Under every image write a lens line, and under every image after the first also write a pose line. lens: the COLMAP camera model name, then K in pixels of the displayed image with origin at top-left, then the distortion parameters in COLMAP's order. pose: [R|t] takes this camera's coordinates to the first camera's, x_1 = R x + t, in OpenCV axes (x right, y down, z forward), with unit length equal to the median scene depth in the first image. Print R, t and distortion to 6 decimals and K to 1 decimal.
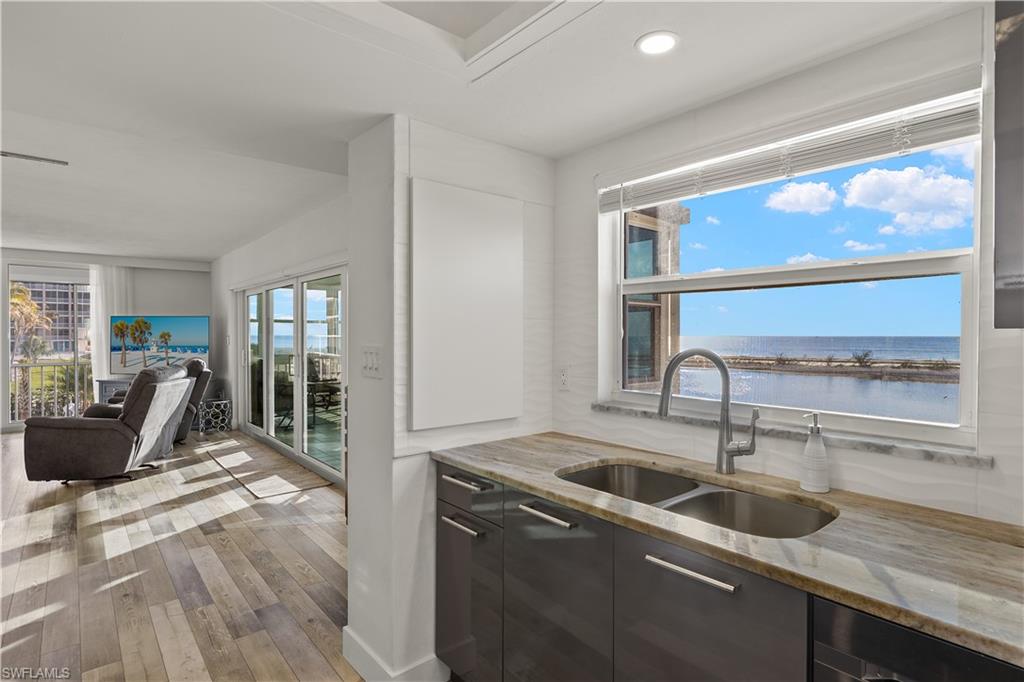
lens RADIAL K [[519.1, 0, 508.9], [0, 519.1, 342.7], [0, 0, 1]] dist [0.004537, 0.000855]
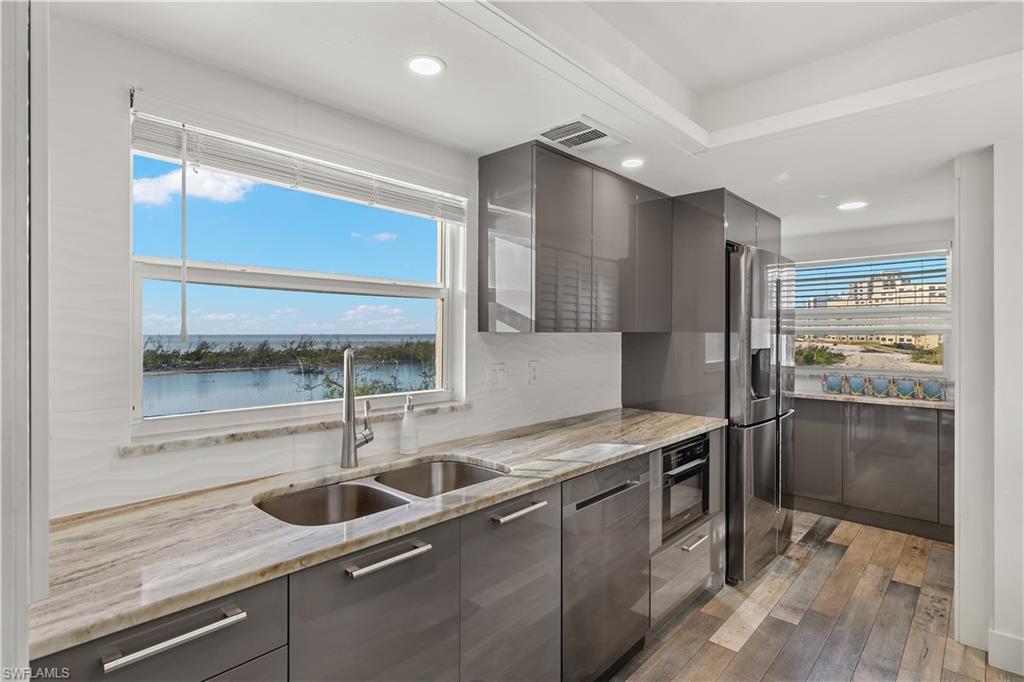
lens RADIAL K [[519.1, 0, 508.2], [0, 519.1, 333.1], [0, 0, 1]] dist [0.004537, 0.000855]
pose [[-0.115194, -0.000534, 0.993343, -0.681548], [0.015765, 0.999873, 0.002365, -0.019321], [-0.993218, 0.015933, -0.115171, 0.811778]]
